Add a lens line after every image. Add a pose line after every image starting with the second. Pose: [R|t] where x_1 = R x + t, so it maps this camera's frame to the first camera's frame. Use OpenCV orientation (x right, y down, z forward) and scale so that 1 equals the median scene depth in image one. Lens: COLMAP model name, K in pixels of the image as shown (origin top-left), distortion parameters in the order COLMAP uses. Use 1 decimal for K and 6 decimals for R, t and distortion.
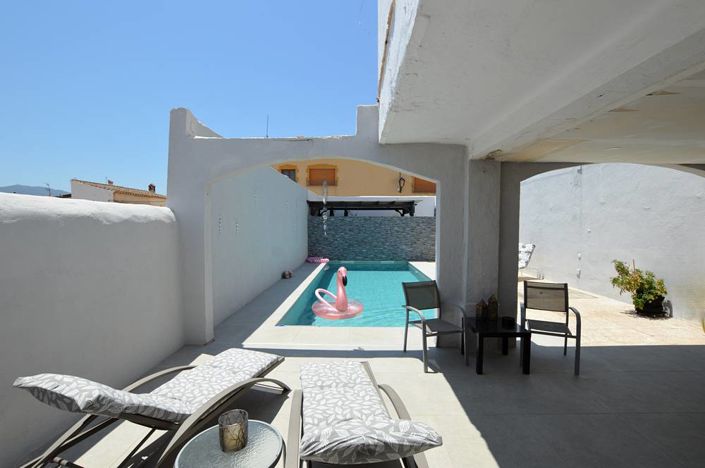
lens RADIAL K [[317.3, 0, 351.3], [0, 317.3, 234.8], [0, 0, 1]] dist [-0.021442, 0.000270]
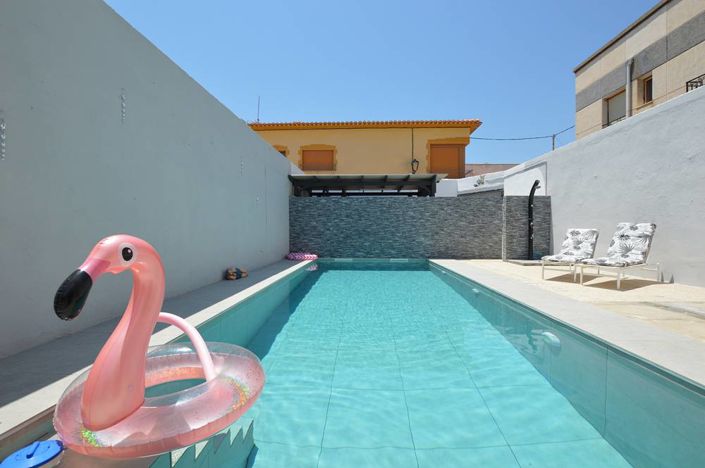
lens RADIAL K [[317.3, 0, 353.9], [0, 317.3, 232.6], [0, 0, 1]] dist [-0.021442, 0.000270]
pose [[0.999890, 0.002403, -0.014615, 0.022187], [-0.002787, 0.999651, -0.026283, 0.043322], [0.014547, 0.026321, 0.999548, 0.277712]]
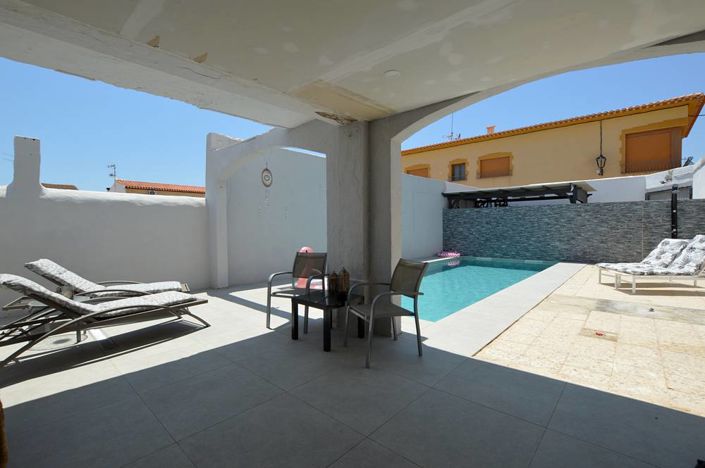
lens RADIAL K [[317.3, 0, 349.9], [0, 317.3, 233.6], [0, 0, 1]] dist [-0.021442, 0.000270]
pose [[0.754386, 0.007307, -0.656391, 0.288366], [-0.014384, 0.999882, -0.005401, 0.025739], [0.656274, 0.013516, 0.754402, 0.083996]]
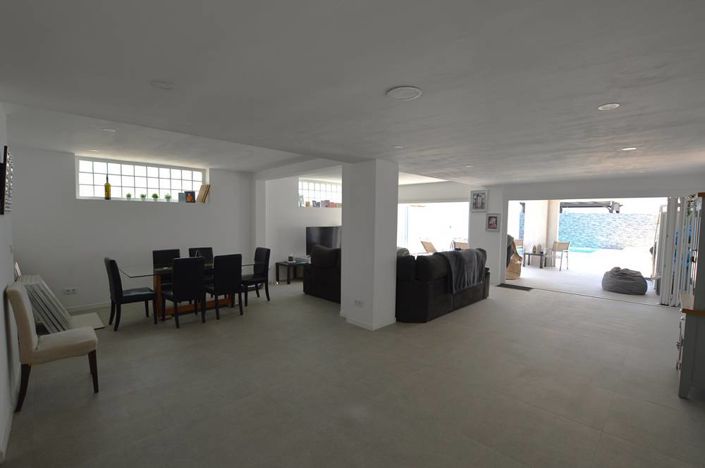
lens RADIAL K [[317.3, 0, 354.7], [0, 317.3, 231.7], [0, 0, 1]] dist [-0.021442, 0.000270]
pose [[0.725566, 0.041646, -0.686892, 0.312948], [-0.039201, 0.999048, 0.019163, 0.029947], [0.687035, 0.013023, 0.726507, -0.571991]]
